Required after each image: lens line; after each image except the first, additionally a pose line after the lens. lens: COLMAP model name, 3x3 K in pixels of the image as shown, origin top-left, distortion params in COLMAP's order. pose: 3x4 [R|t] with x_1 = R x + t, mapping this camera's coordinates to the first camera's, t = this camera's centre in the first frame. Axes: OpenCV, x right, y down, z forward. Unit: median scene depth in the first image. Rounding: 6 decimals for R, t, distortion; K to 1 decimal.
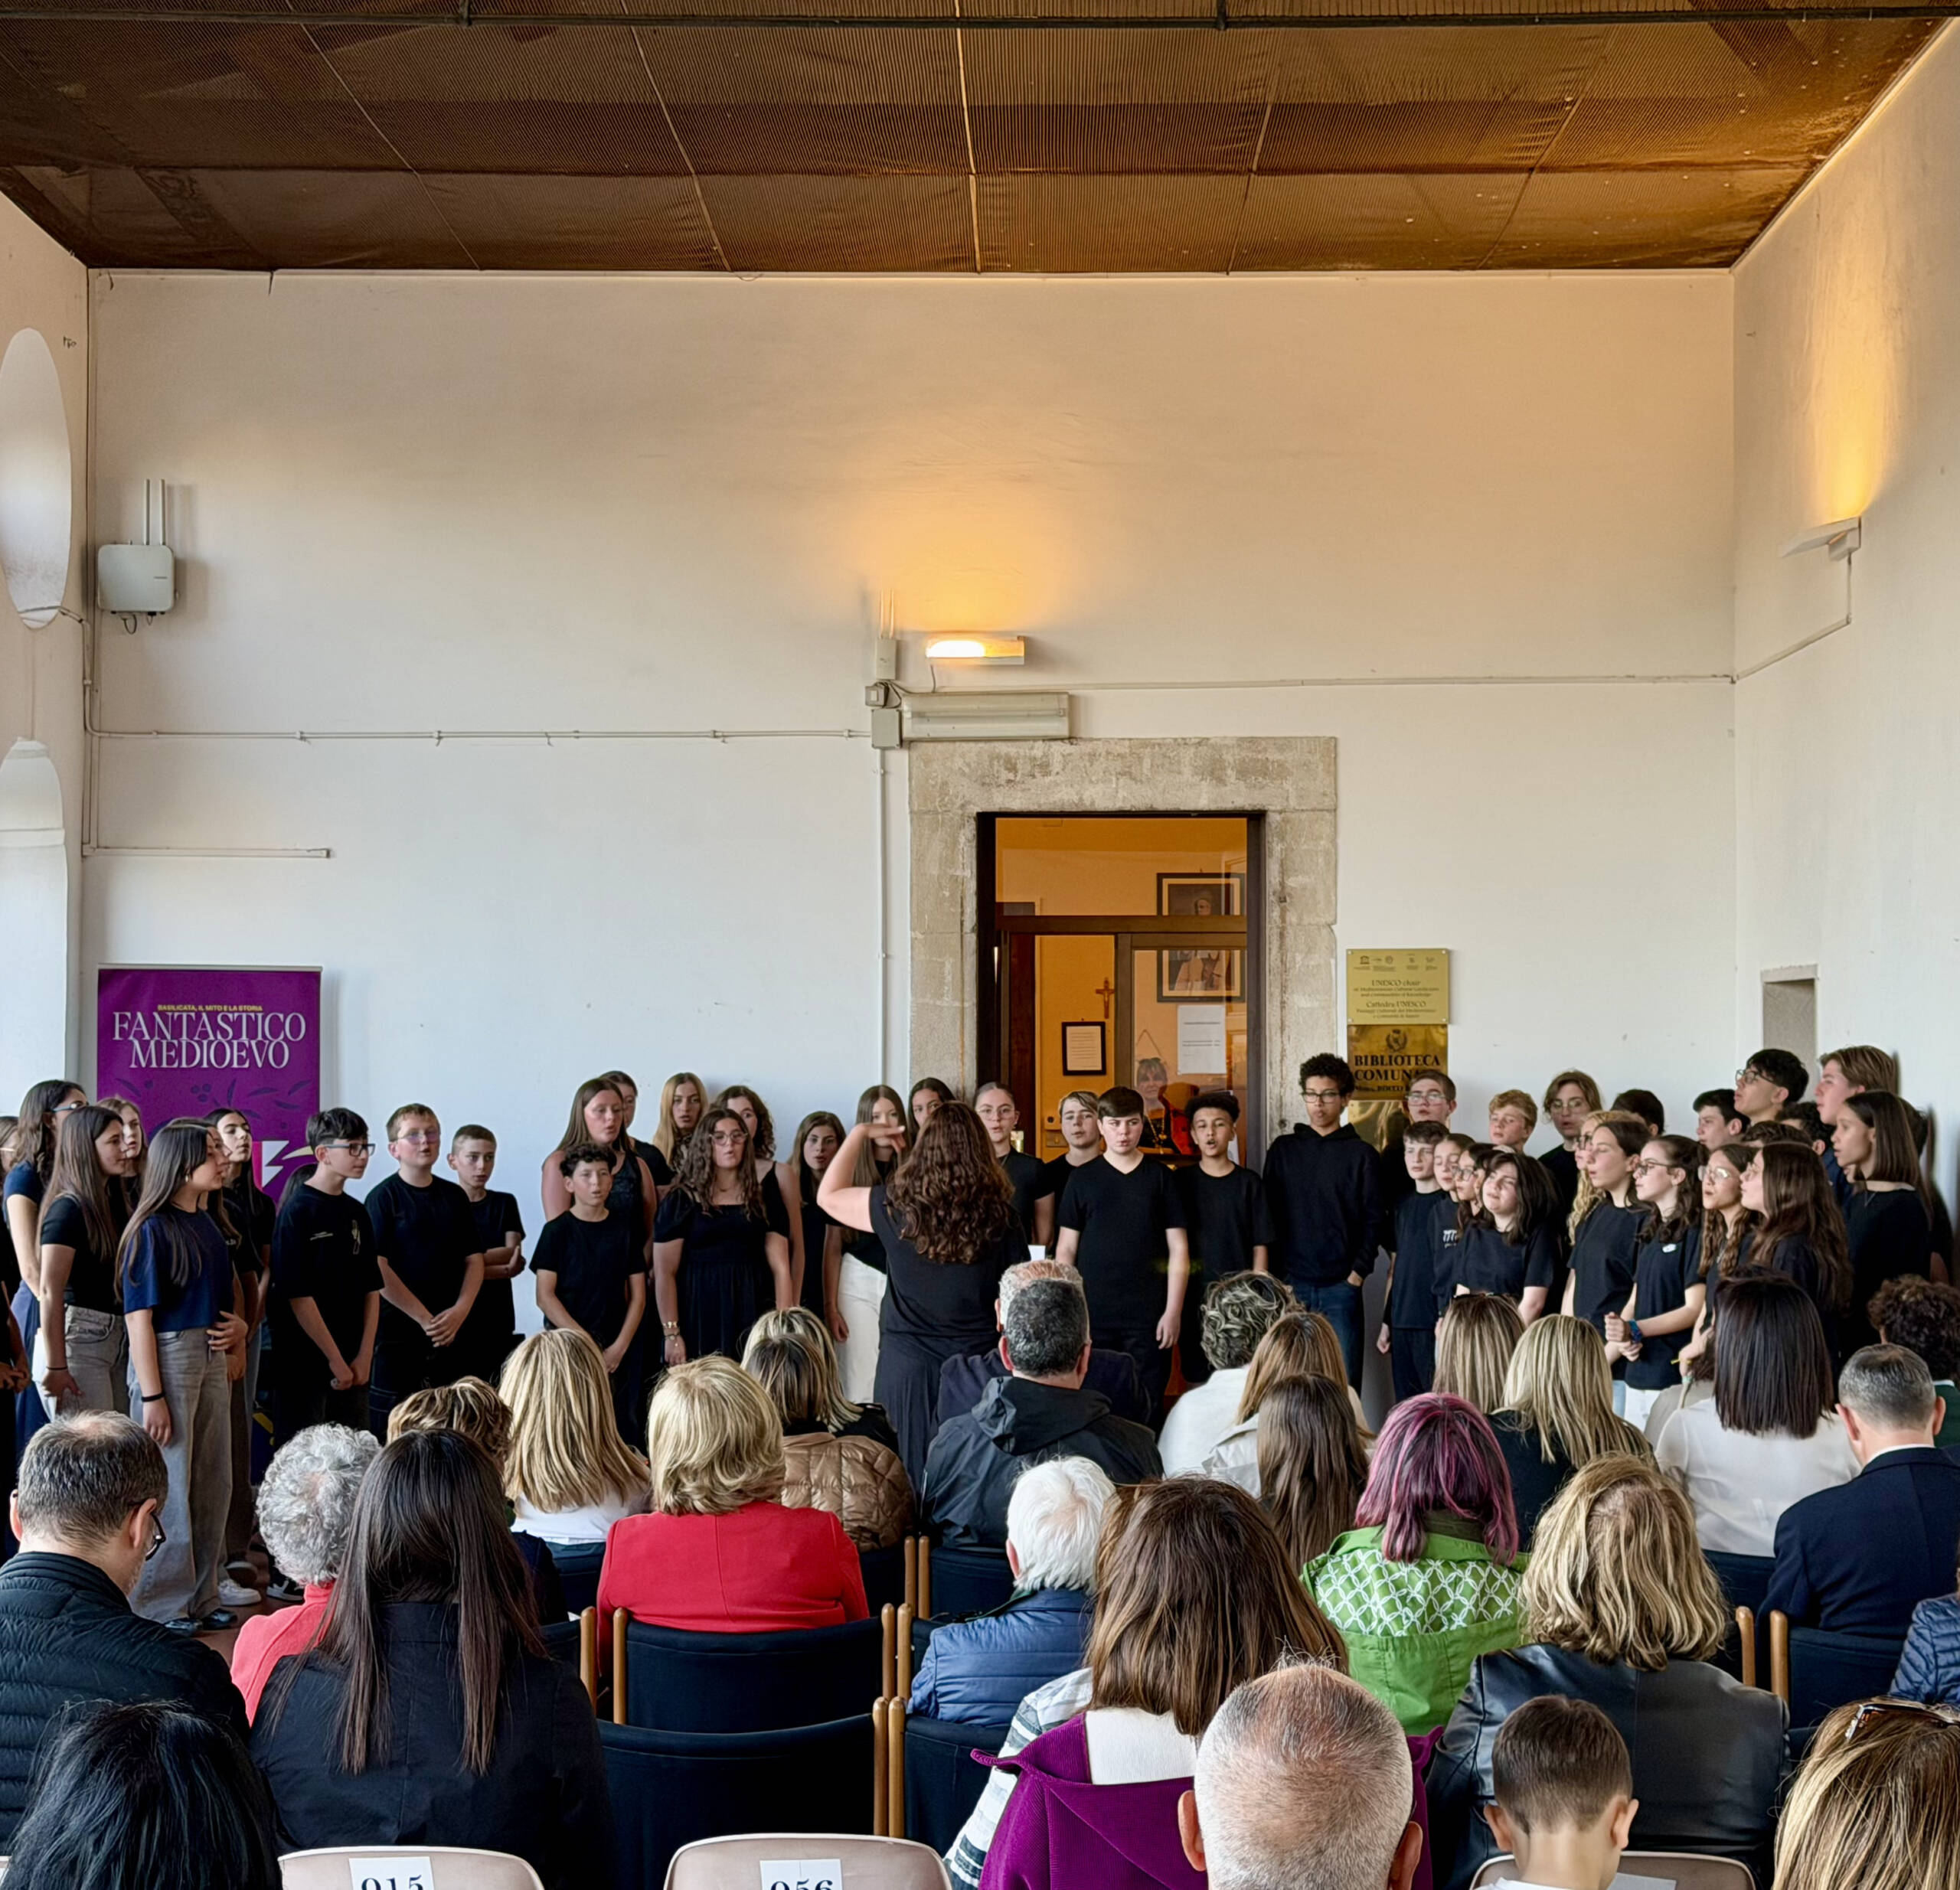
lens RADIAL K [[3840.1, 0, 1046.1], [0, 3840.1, 977.6], [0, 0, 1]] dist [0.171879, -0.075367]
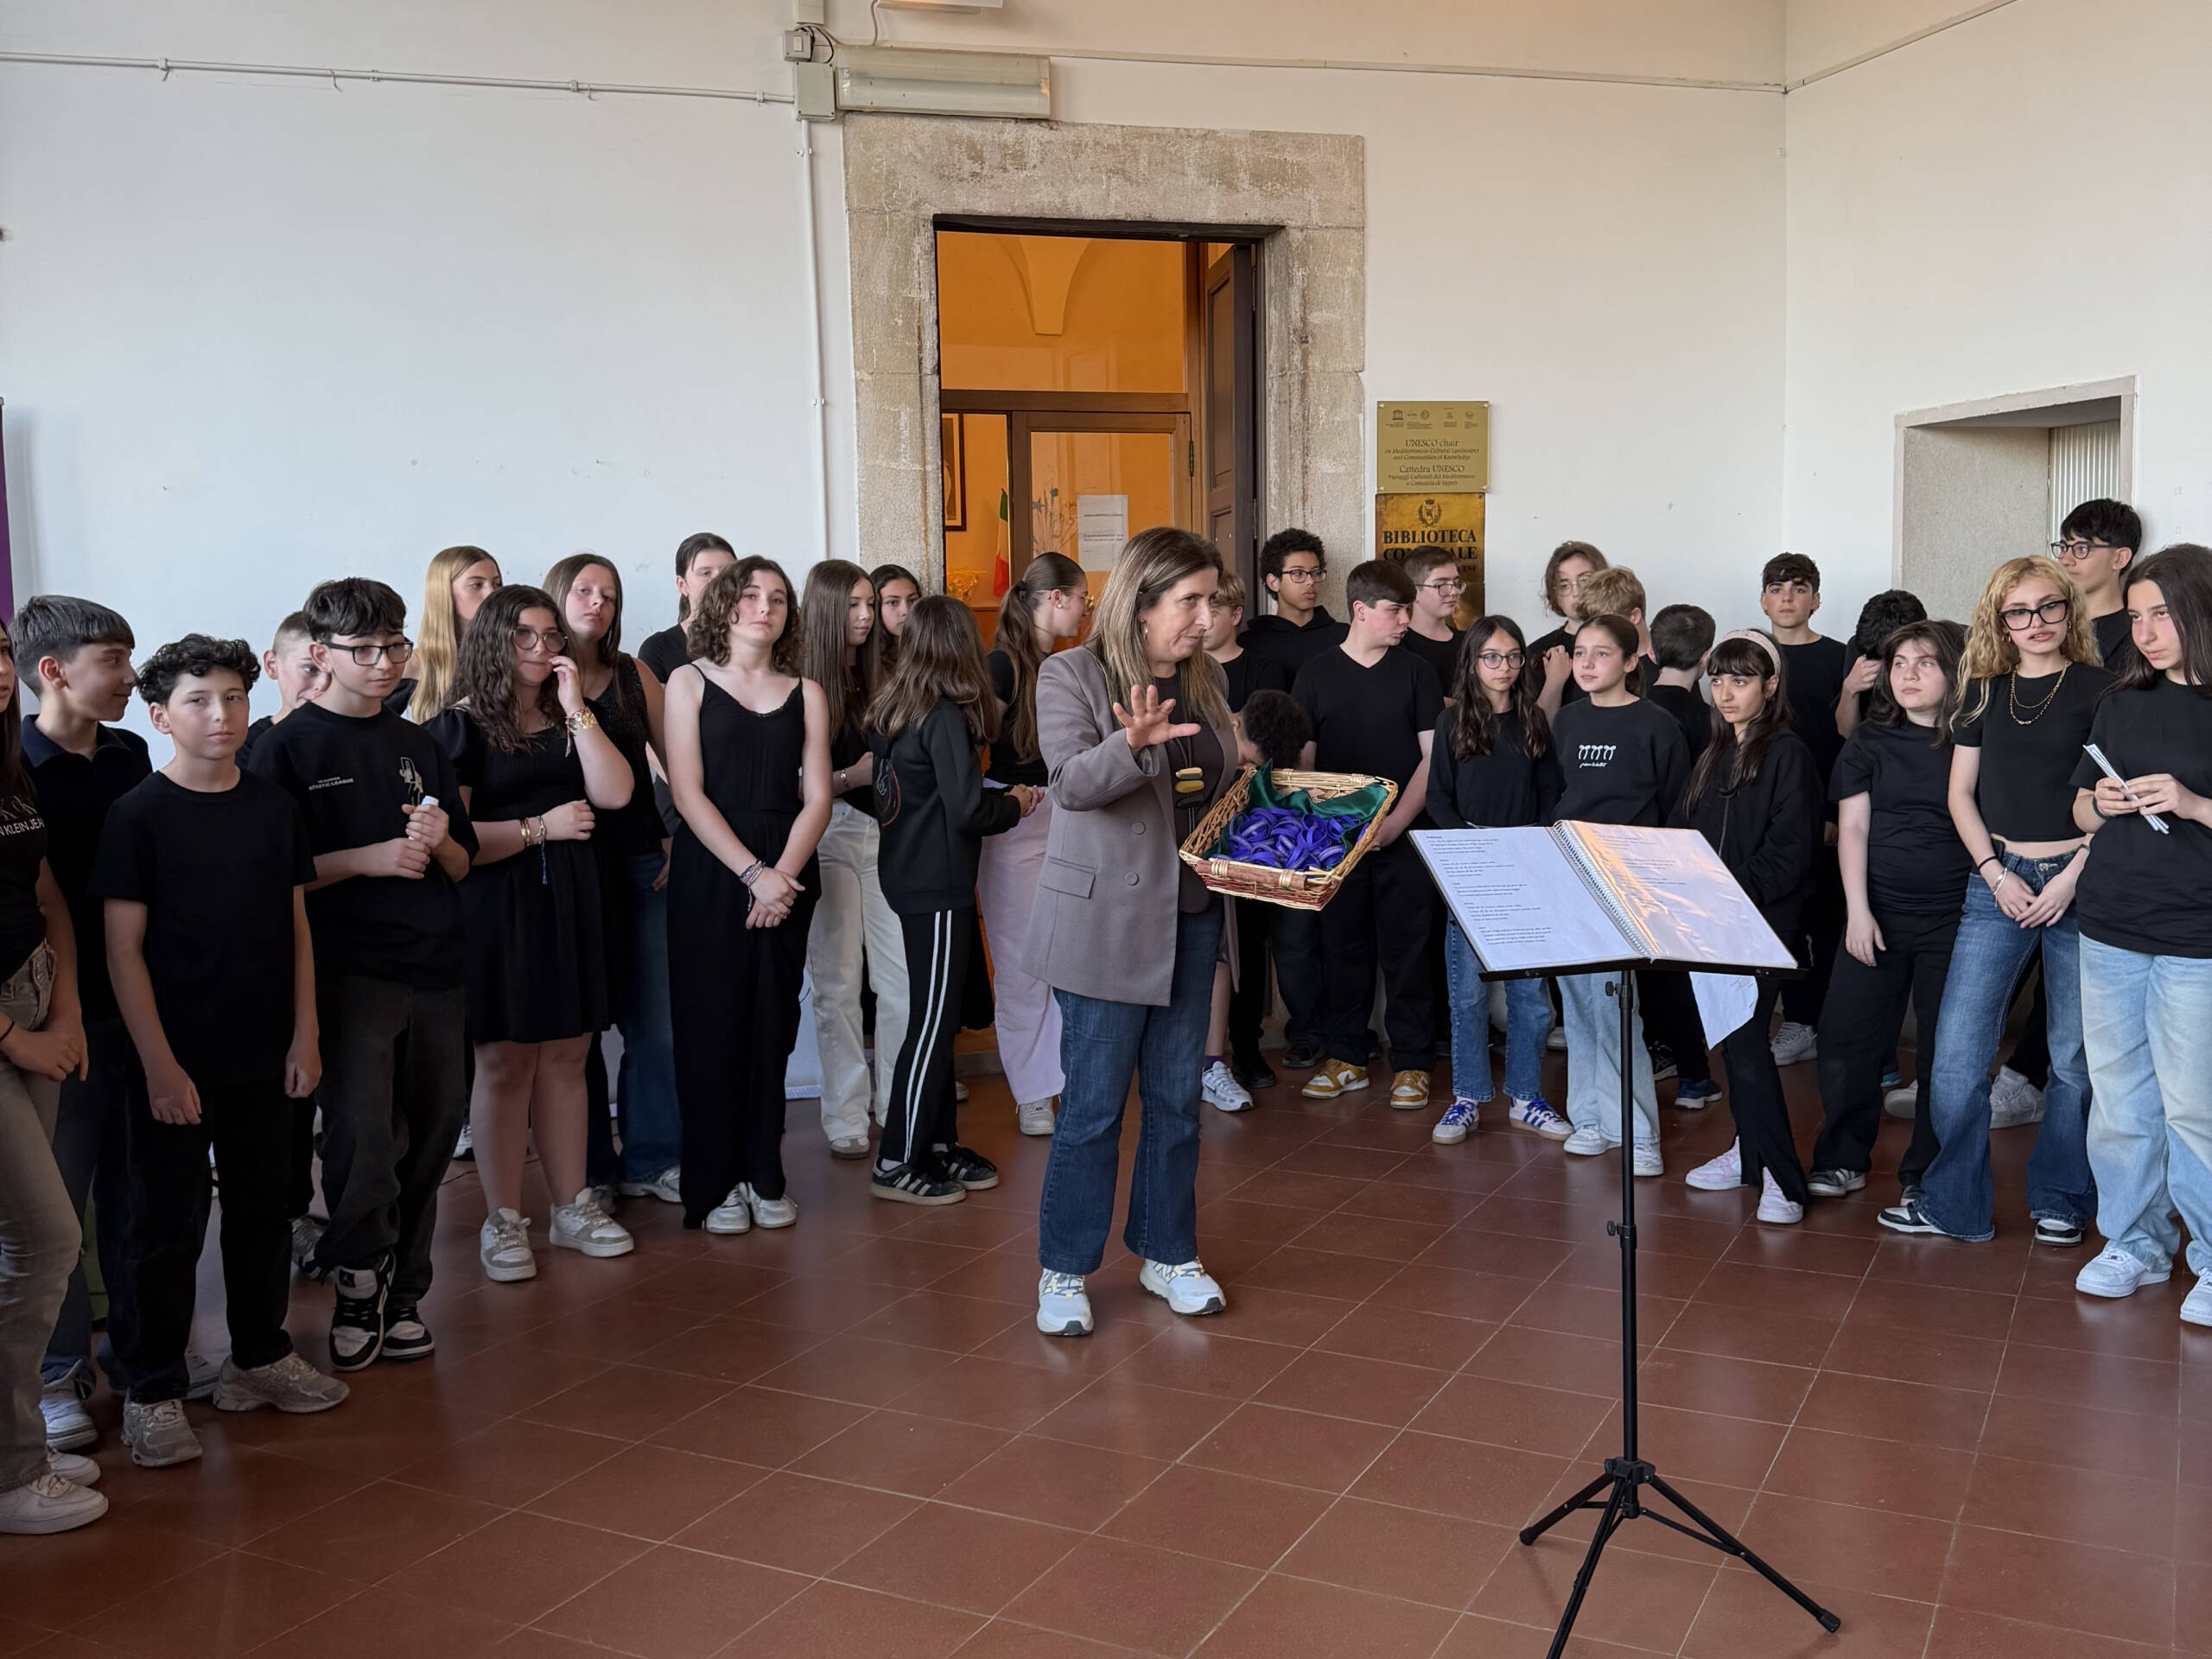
lens RADIAL K [[2026.6, 0, 1115.4], [0, 2026.6, 827.8], [0, 0, 1]] dist [0.142366, -0.259458]
pose [[0.952422, -0.046361, 0.301236, -0.113737], [0.012072, 0.993326, 0.114706, 0.032900], [-0.304543, -0.105612, 0.946625, 0.586706]]
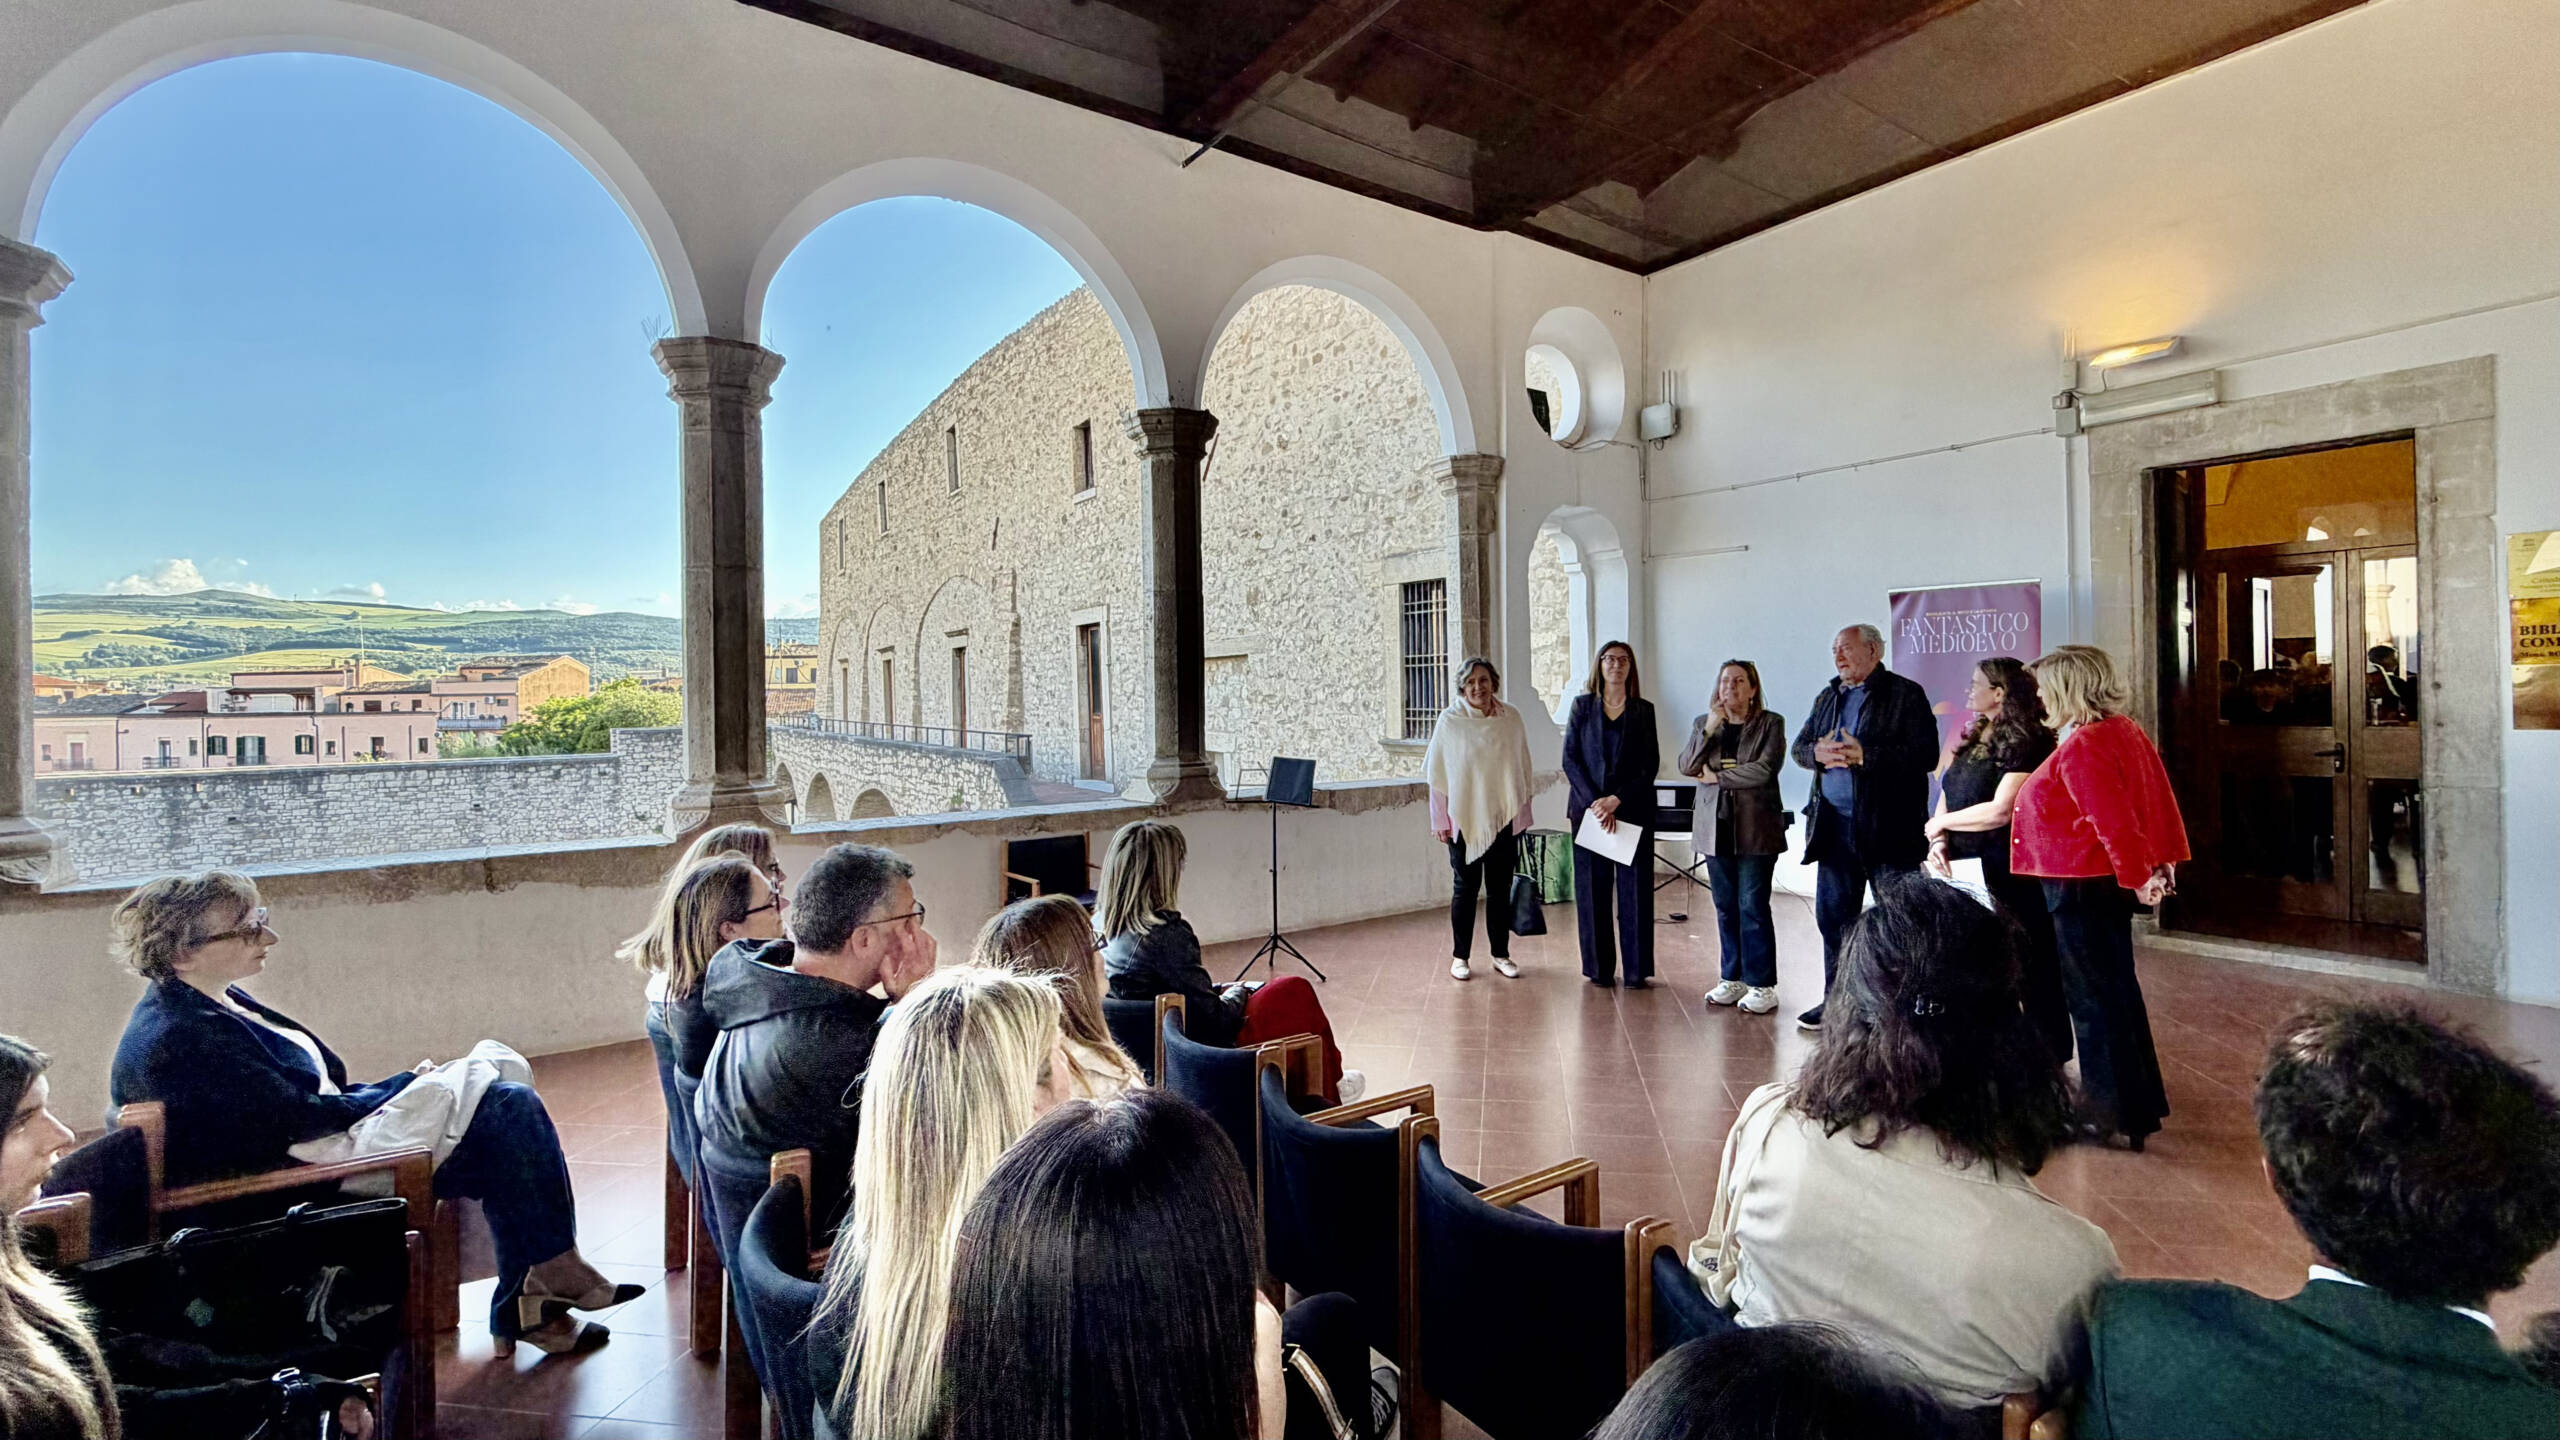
lens RADIAL K [[1156.9, 0, 1330.8], [0, 1156.9, 687.6], [0, 0, 1]] dist [0.001794, -0.000513]
pose [[0.590524, -0.010351, -0.806954, 0.149988], [0.029354, 0.999532, 0.008660, 0.025203], [0.806486, -0.028801, 0.590551, 0.504269]]
